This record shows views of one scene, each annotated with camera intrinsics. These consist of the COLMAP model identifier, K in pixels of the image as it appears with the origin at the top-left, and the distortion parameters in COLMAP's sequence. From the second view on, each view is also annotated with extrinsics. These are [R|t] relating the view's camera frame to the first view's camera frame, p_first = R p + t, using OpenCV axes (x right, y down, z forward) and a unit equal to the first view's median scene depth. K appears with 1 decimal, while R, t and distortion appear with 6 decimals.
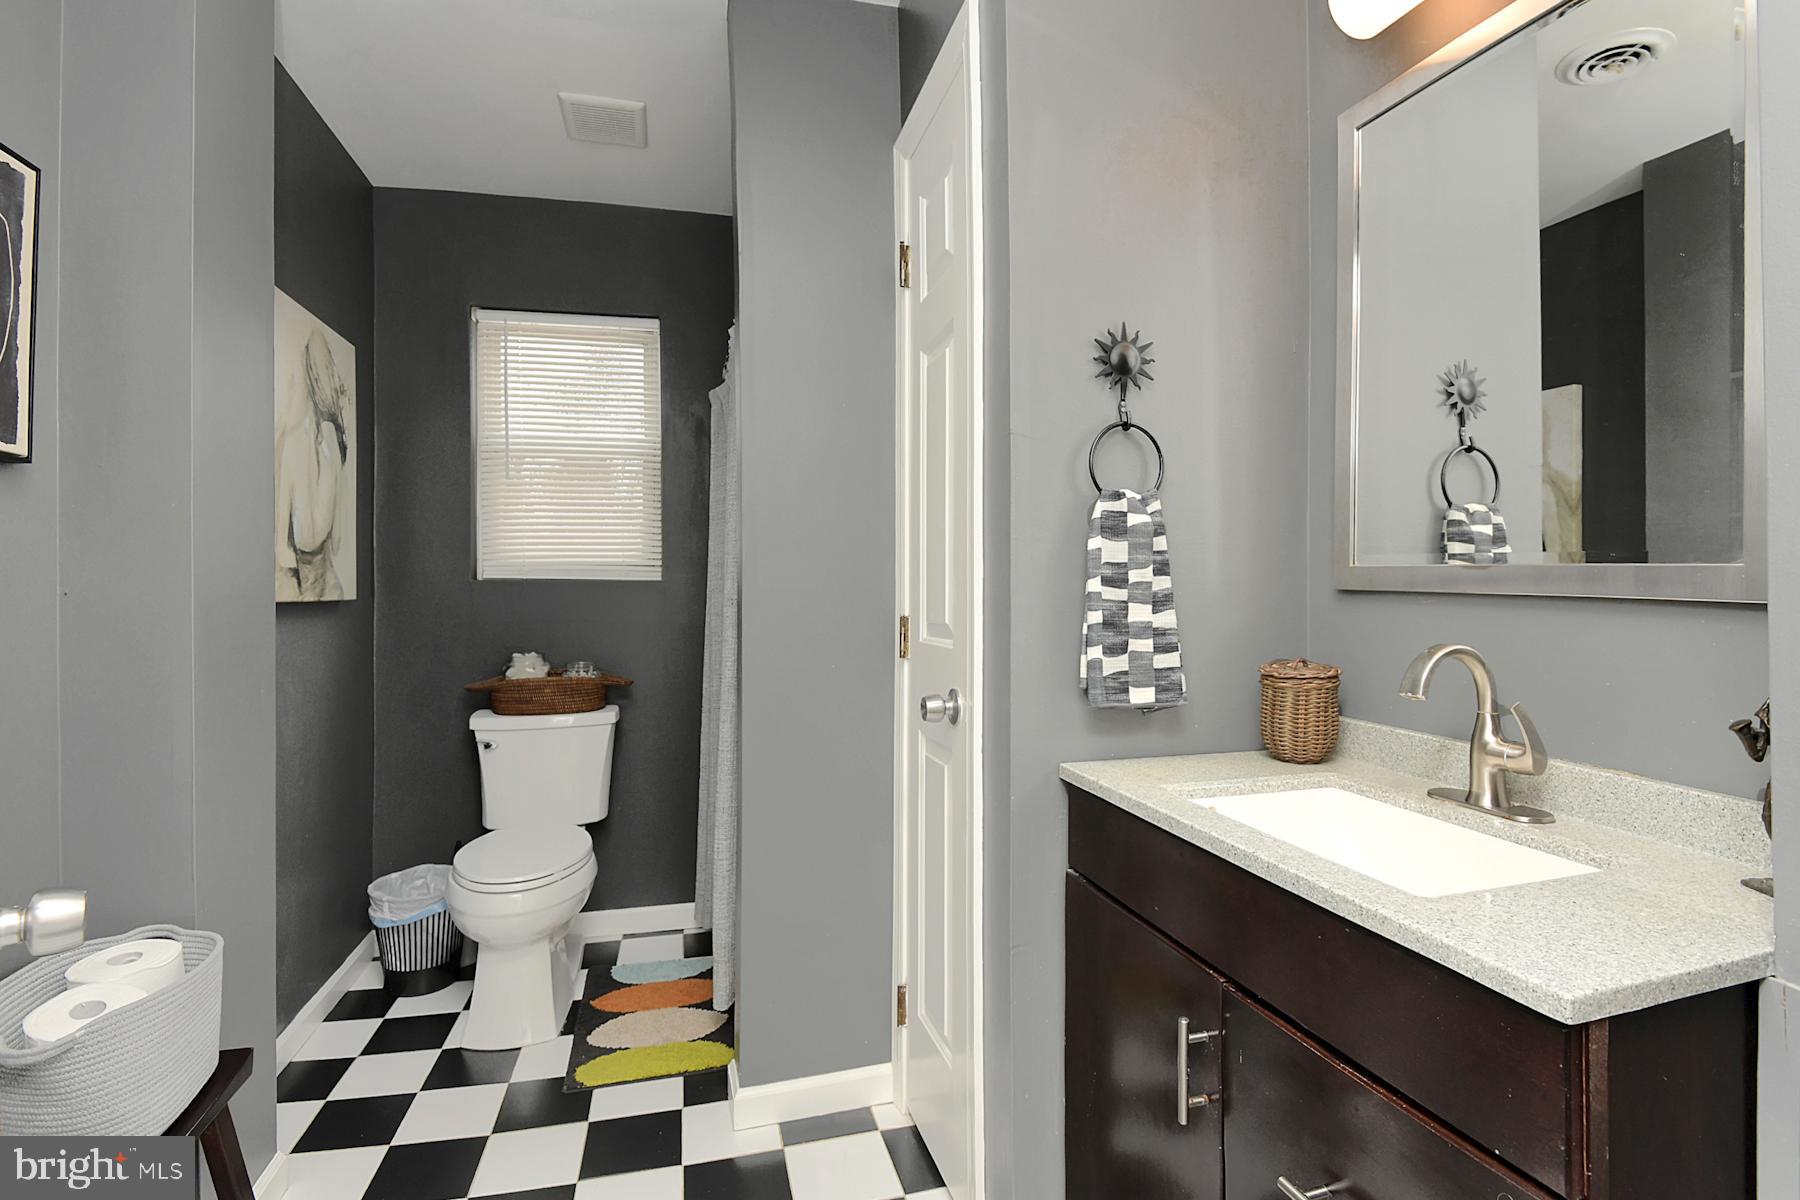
lens RADIAL K [[862.1, 0, 900.0], [0, 862.1, 600.0], [0, 0, 1]] dist [-0.000471, 0.000066]
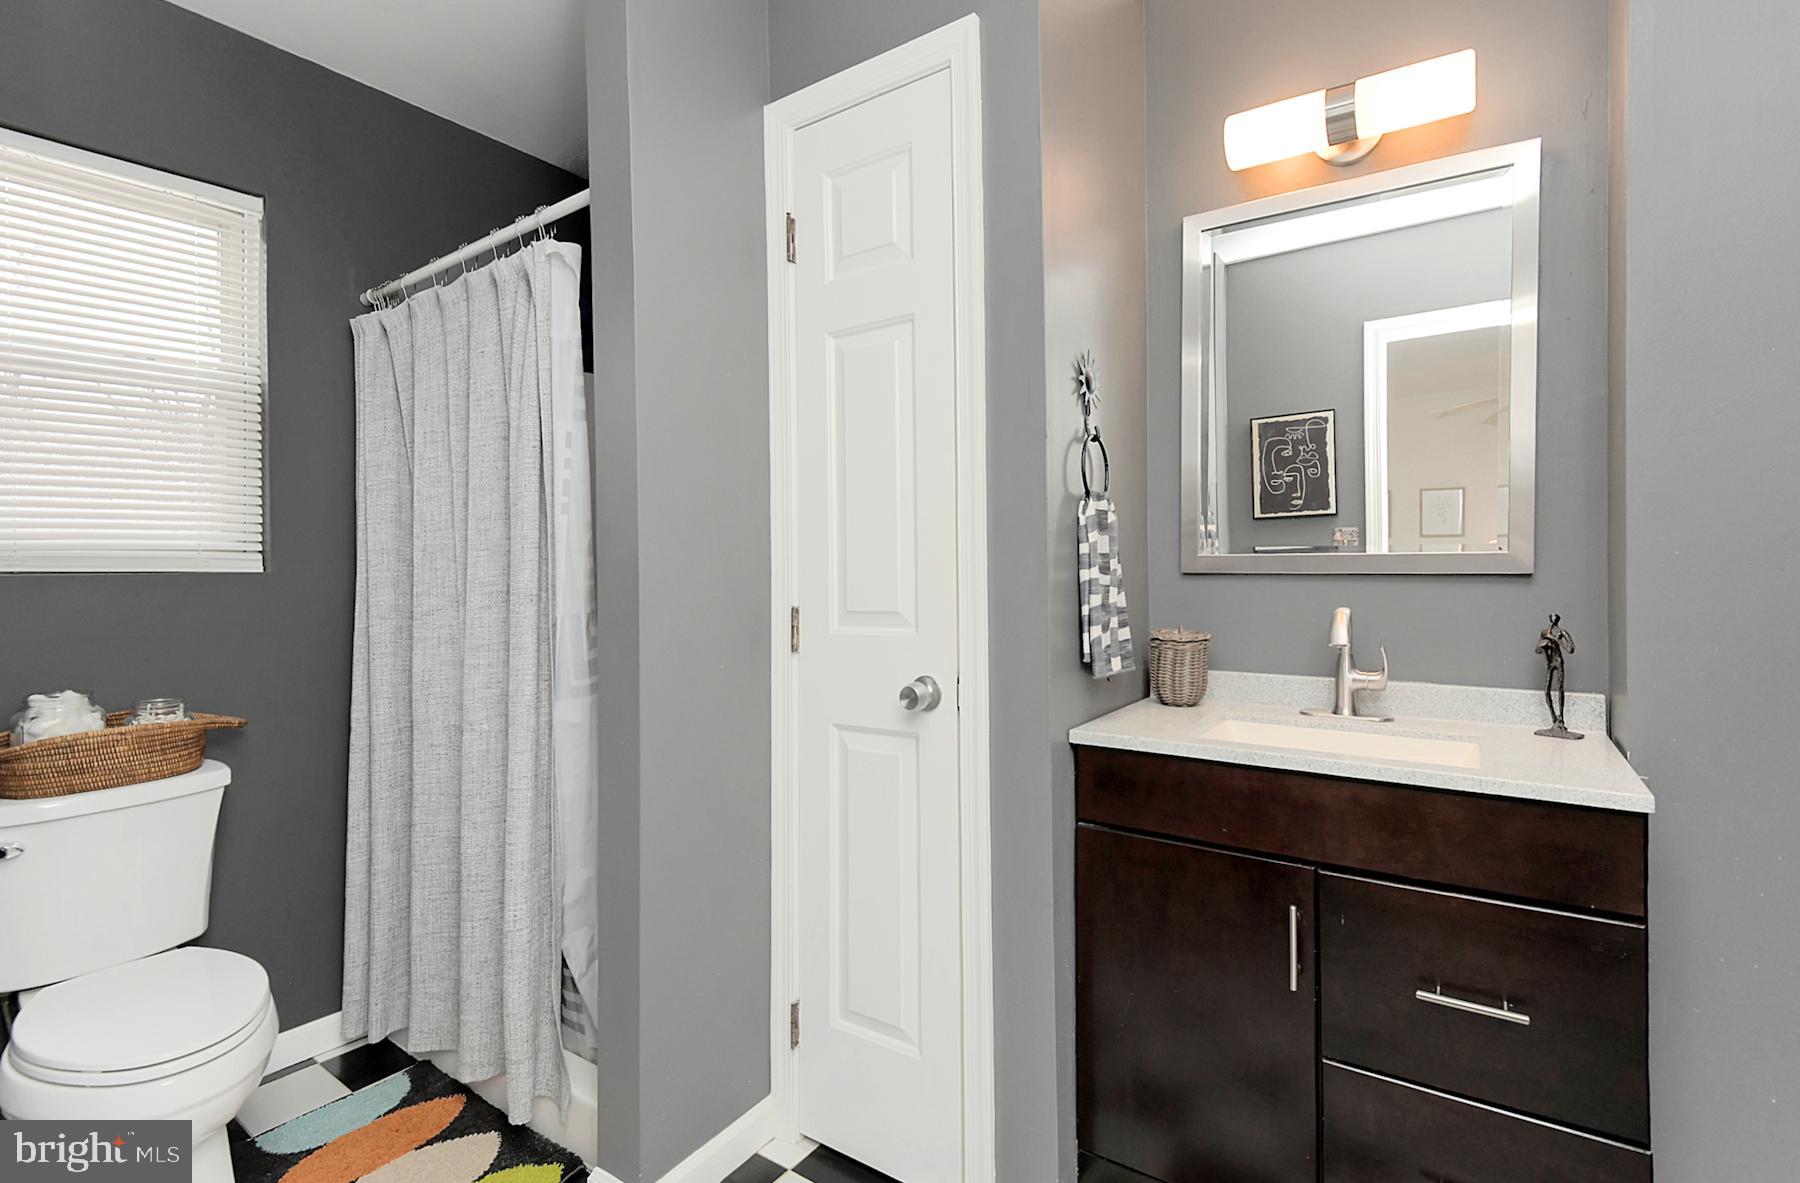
lens RADIAL K [[880.1, 0, 898.9], [0, 880.1, 578.8], [0, 0, 1]] dist [-0.000309, -0.000183]
pose [[0.766800, -0.019267, 0.641596, -0.725511], [0.021578, 0.999758, 0.004234, -0.019273], [-0.641523, 0.010598, 0.767031, 0.254009]]
